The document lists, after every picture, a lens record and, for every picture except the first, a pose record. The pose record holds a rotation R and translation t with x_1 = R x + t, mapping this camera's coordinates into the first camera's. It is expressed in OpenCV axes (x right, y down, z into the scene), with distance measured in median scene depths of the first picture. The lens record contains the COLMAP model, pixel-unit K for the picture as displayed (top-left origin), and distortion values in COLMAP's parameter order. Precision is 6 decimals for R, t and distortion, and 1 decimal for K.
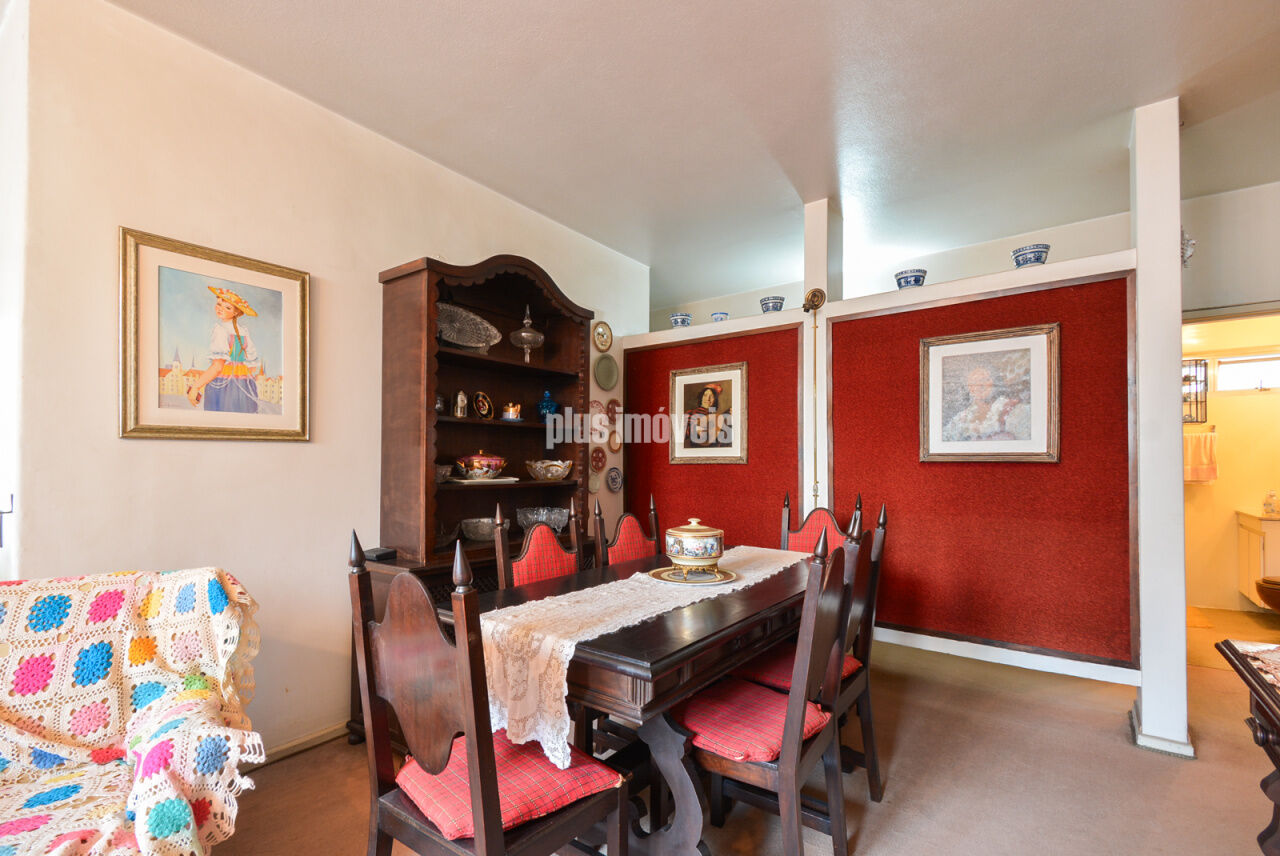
lens RADIAL K [[583.4, 0, 641.4], [0, 583.4, 458.4], [0, 0, 1]] dist [0.034406, -0.014593]
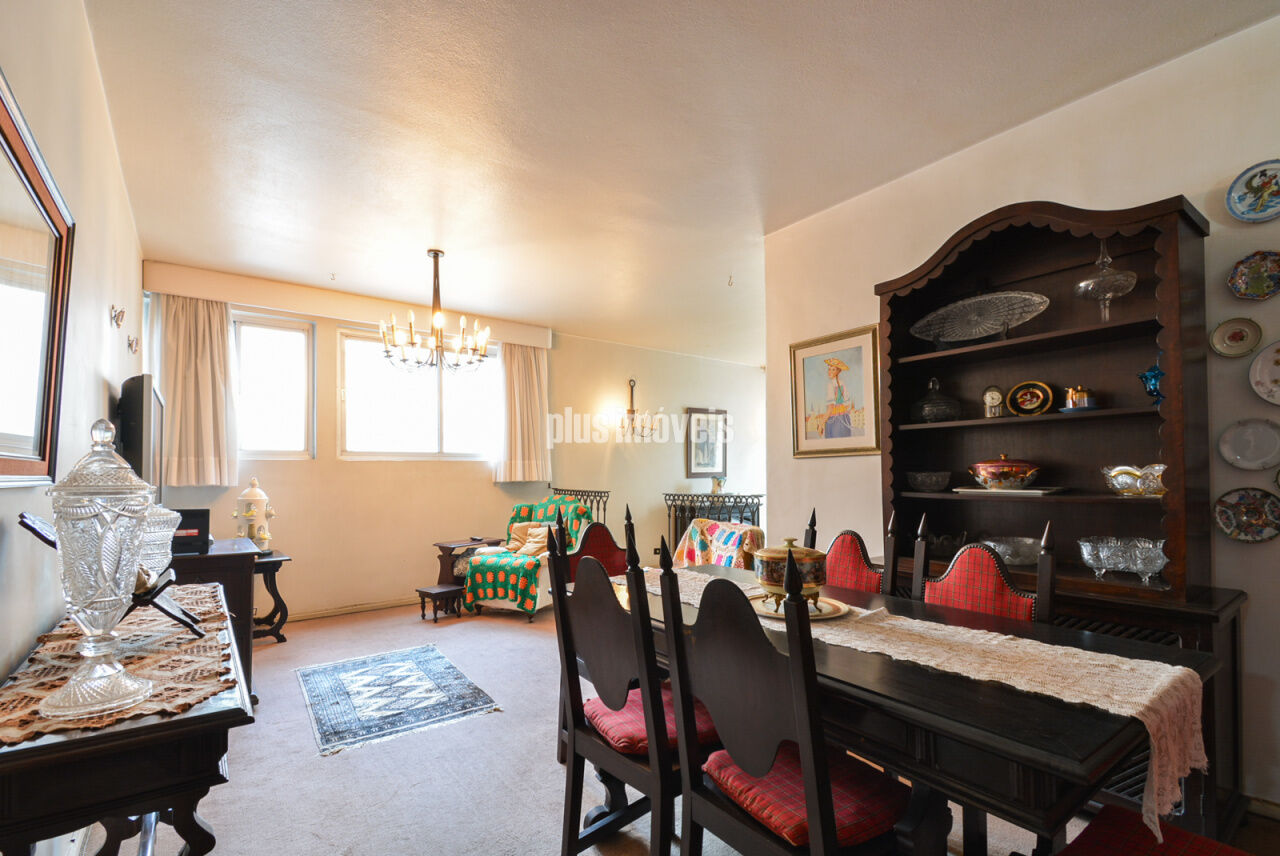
lens RADIAL K [[577.2, 0, 635.3], [0, 577.2, 466.8], [0, 0, 1]] dist [0.035098, -0.021135]
pose [[-0.308373, -0.010600, -0.951206, 0.949670], [0.018919, 0.999672, -0.017274, 0.011892], [0.951077, -0.023323, -0.308071, 1.053451]]
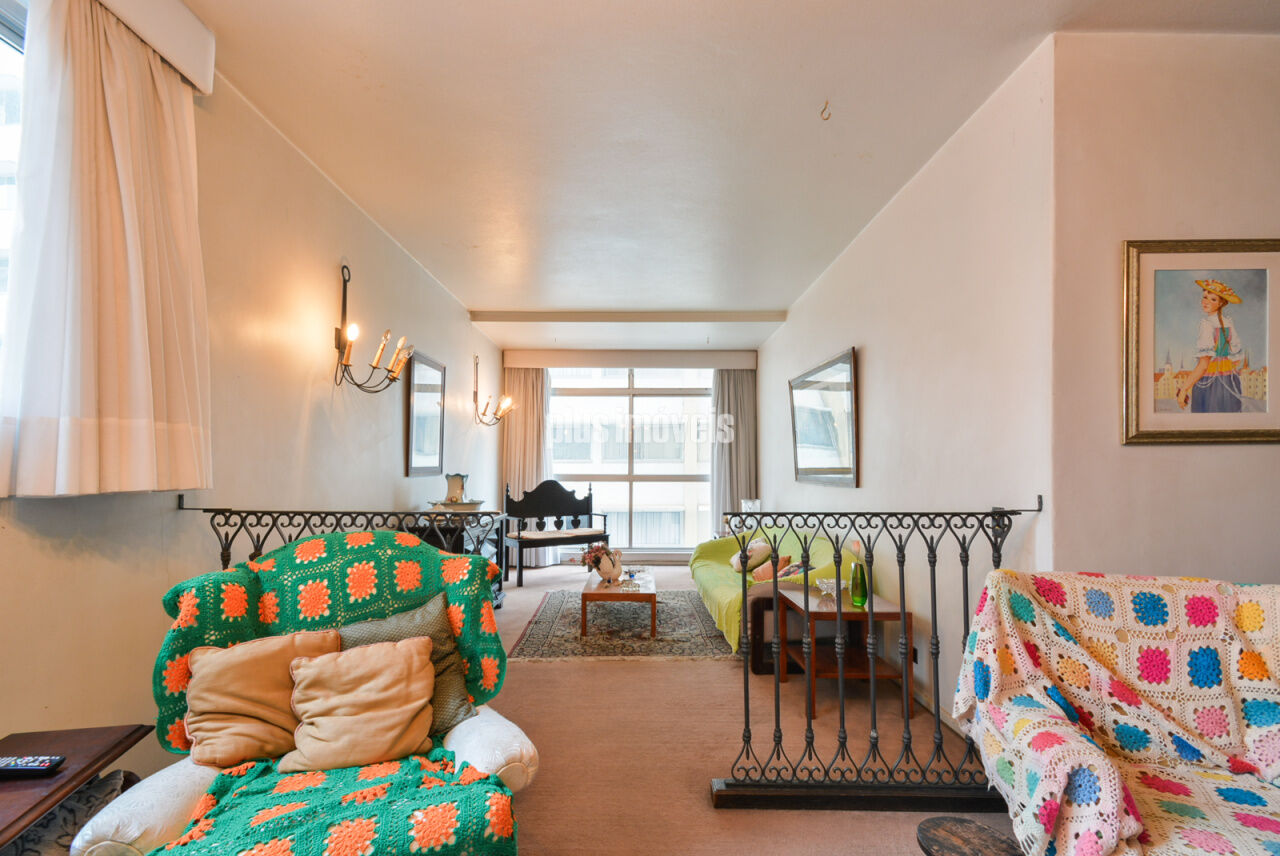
lens RADIAL K [[577.2, 0, 635.3], [0, 577.2, 466.8], [0, 0, 1]] dist [0.035098, -0.021135]
pose [[0.582178, -0.009023, -0.813012, -0.527080], [0.009941, 0.999943, -0.003979, -0.000202], [0.813001, -0.005765, 0.582234, -0.280494]]
